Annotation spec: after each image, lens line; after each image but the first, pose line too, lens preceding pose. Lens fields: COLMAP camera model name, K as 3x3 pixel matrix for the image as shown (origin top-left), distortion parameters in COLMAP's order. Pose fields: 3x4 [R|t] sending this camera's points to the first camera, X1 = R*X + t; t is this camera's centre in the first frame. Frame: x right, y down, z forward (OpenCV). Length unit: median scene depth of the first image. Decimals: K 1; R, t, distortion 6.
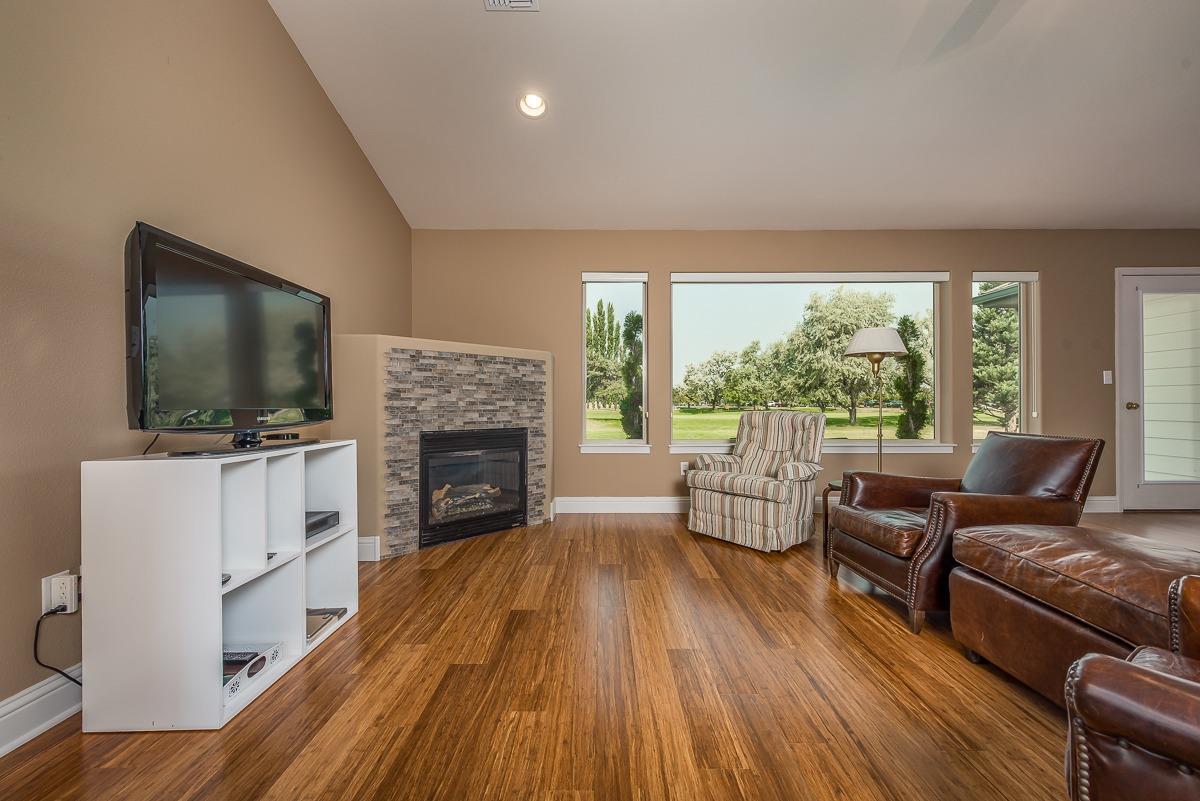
lens RADIAL K [[467.7, 0, 606.7], [0, 467.7, 403.4], [0, 0, 1]] dist [0.005937, -0.000649]
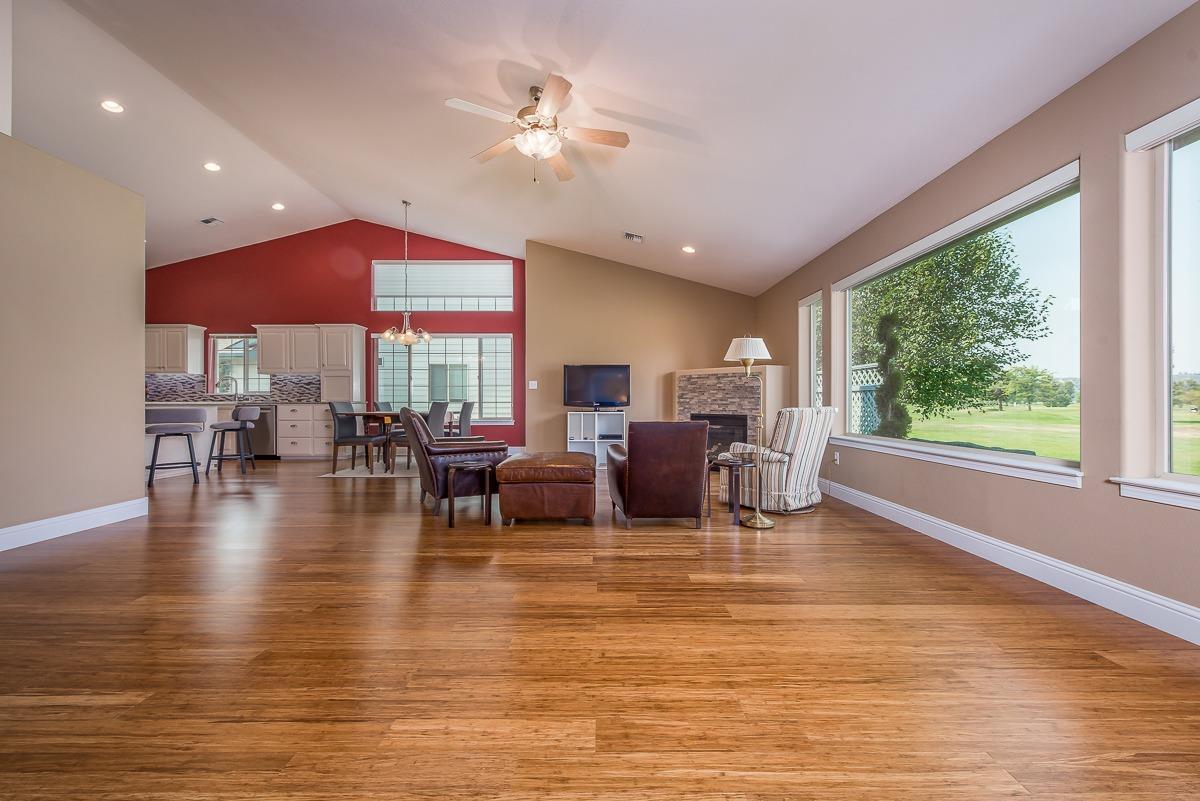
lens RADIAL K [[467.7, 0, 603.4], [0, 467.7, 403.0], [0, 0, 1]] dist [0.005937, -0.000649]
pose [[0.005753, 0.005290, -0.999969, 1.455640], [0.003561, 0.999980, 0.005310, 0.000355], [0.999977, -0.003592, 0.005734, 0.497856]]
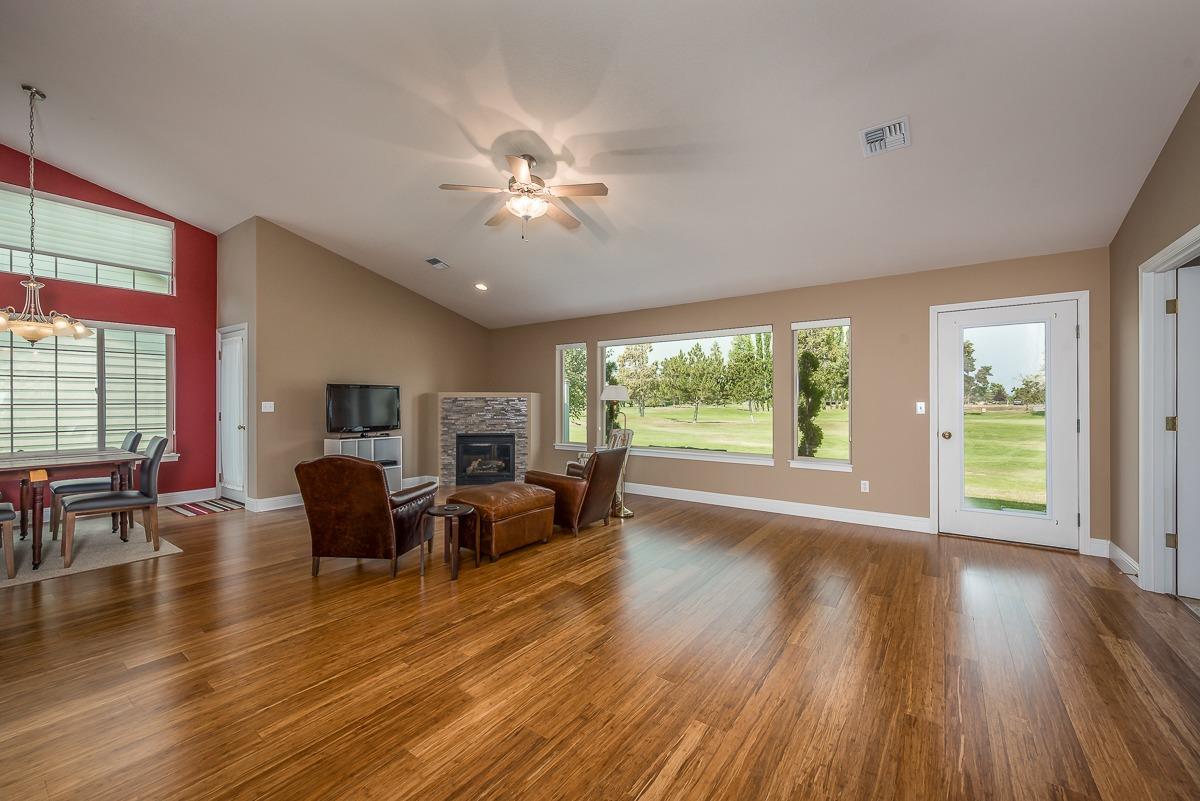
lens RADIAL K [[467.7, 0, 594.5], [0, 467.7, 402.5], [0, 0, 1]] dist [0.005937, -0.000649]
pose [[0.806548, 0.001298, -0.591167, 1.246750], [0.001569, 0.999989, 0.004335, -0.083401], [0.591166, -0.004424, 0.806538, -0.363735]]
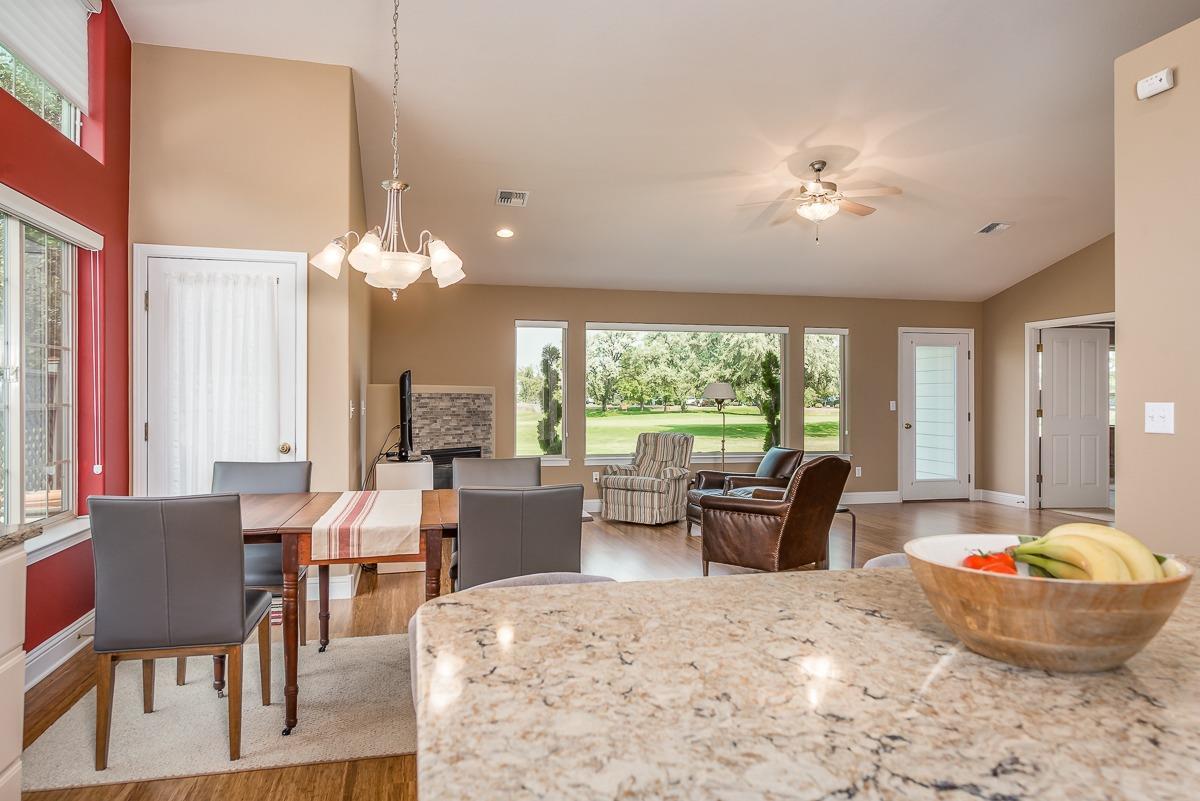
lens RADIAL K [[795.3, 0, 600.1], [0, 795.3, 404.5], [0, 0, 1]] dist [0.004378, 0.001202]
pose [[0.975423, 0.001201, 0.220337, -0.337550], [-0.002985, 0.999965, 0.007762, -0.084286], [-0.220320, -0.008229, 0.975393, -1.252467]]
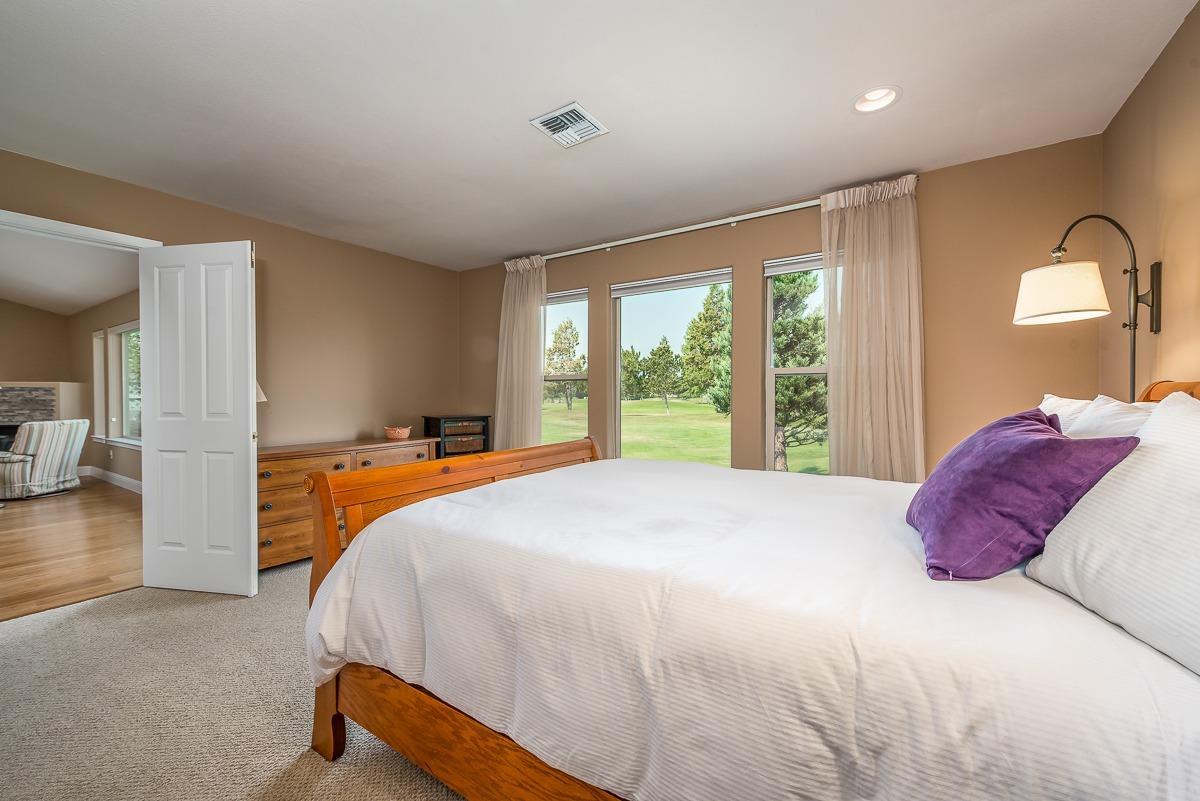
lens RADIAL K [[467.7, 0, 598.4], [0, 467.7, 393.8], [0, 0, 1]] dist [0.005937, -0.000649]
pose [[0.843902, -0.001815, -0.536495, 2.688981], [0.001685, 0.999998, -0.000732, -0.065515], [0.536495, -0.000286, 0.843903, 0.625546]]
